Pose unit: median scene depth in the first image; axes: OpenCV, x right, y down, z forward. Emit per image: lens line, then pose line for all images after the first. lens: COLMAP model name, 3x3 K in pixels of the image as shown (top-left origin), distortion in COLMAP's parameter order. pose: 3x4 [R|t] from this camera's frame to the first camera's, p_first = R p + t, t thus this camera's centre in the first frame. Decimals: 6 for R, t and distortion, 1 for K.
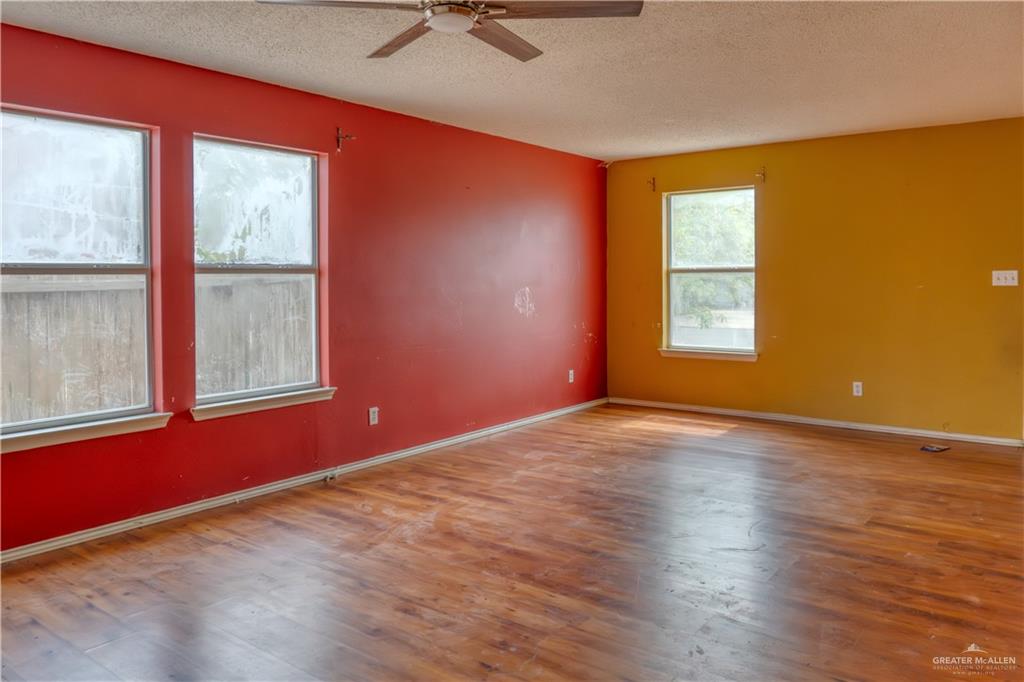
lens RADIAL K [[733.1, 0, 512.0], [0, 733.1, 341.0], [0, 0, 1]] dist [-0.000392, -0.001686]
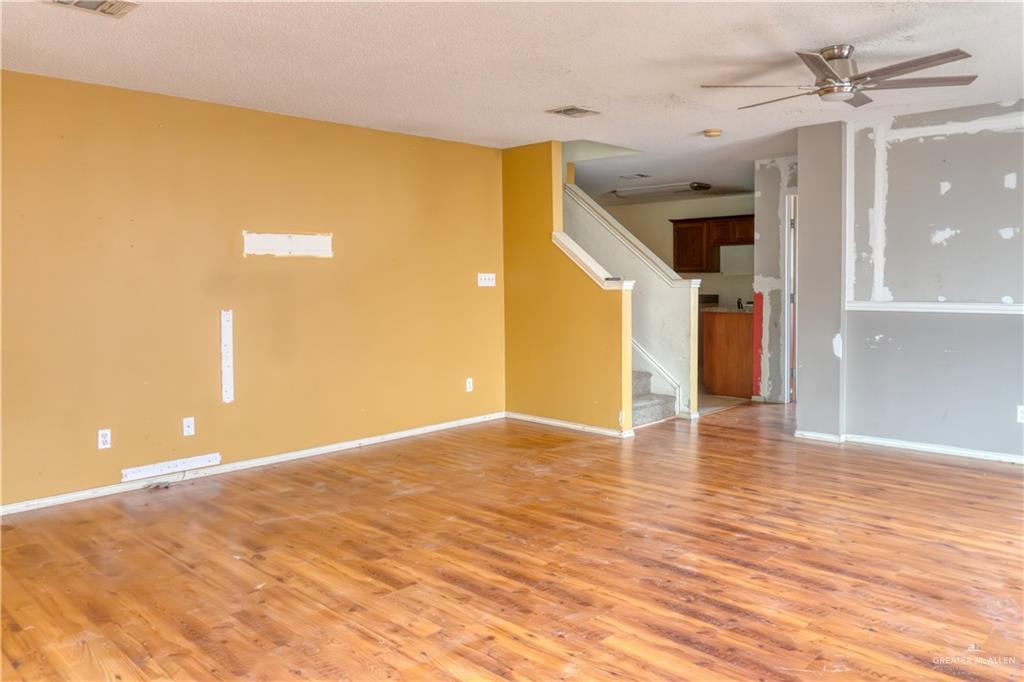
lens RADIAL K [[733.1, 0, 512.0], [0, 733.1, 341.0], [0, 0, 1]] dist [-0.000392, -0.001686]
pose [[-0.992813, 0.003804, 0.119619, 0.307492], [0.024999, 0.984038, 0.176193, -0.183455], [-0.117039, 0.177917, -0.977061, 1.970745]]
